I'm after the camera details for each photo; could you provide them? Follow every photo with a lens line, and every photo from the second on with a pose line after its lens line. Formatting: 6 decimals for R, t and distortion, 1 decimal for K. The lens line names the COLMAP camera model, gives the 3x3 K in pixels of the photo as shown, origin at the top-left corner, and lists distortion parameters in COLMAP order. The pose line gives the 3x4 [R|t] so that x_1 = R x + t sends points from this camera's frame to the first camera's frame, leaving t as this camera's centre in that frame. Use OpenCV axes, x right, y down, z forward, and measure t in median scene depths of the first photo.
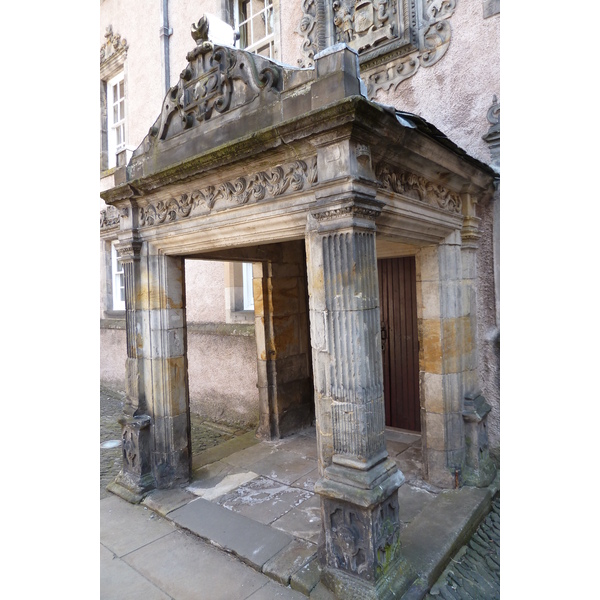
lens RADIAL K [[422.4, 0, 300.0], [0, 422.4, 300.0], [0, 0, 1]] dist [-0.026418, 0.002207]
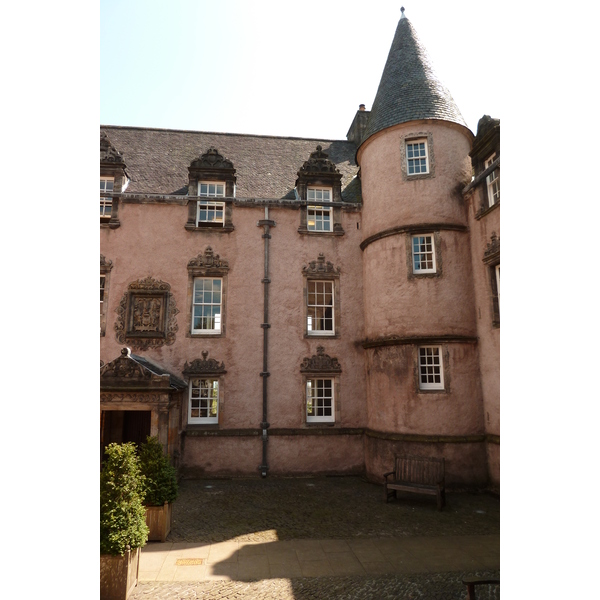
lens RADIAL K [[422.4, 0, 300.0], [0, 422.4, 300.0], [0, 0, 1]] dist [-0.026418, 0.002207]
pose [[0.681450, 0.185701, 0.707913, -1.642818], [-0.014013, 0.970407, -0.241069, -0.176061], [-0.731731, 0.154357, 0.663886, -2.342945]]
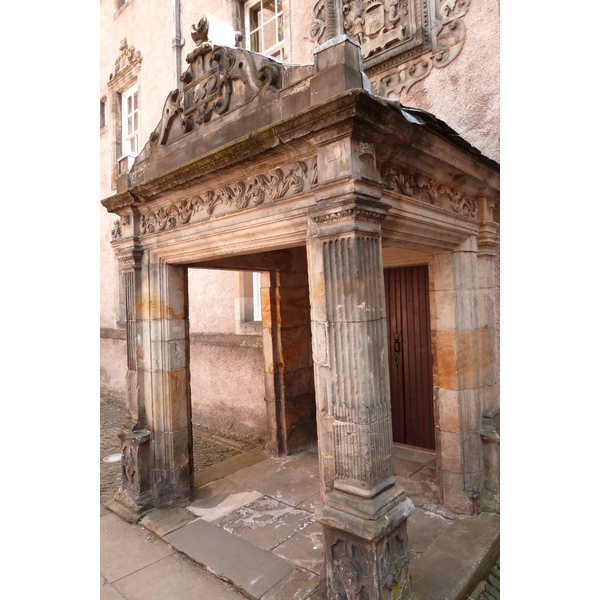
lens RADIAL K [[422.4, 0, 300.0], [0, 422.4, 300.0], [0, 0, 1]] dist [-0.026418, 0.002207]
pose [[0.999070, 0.000240, -0.043108, 0.029019], [-0.001321, 0.999685, -0.025071, 0.000419], [0.043088, 0.025104, 0.998756, 0.050879]]
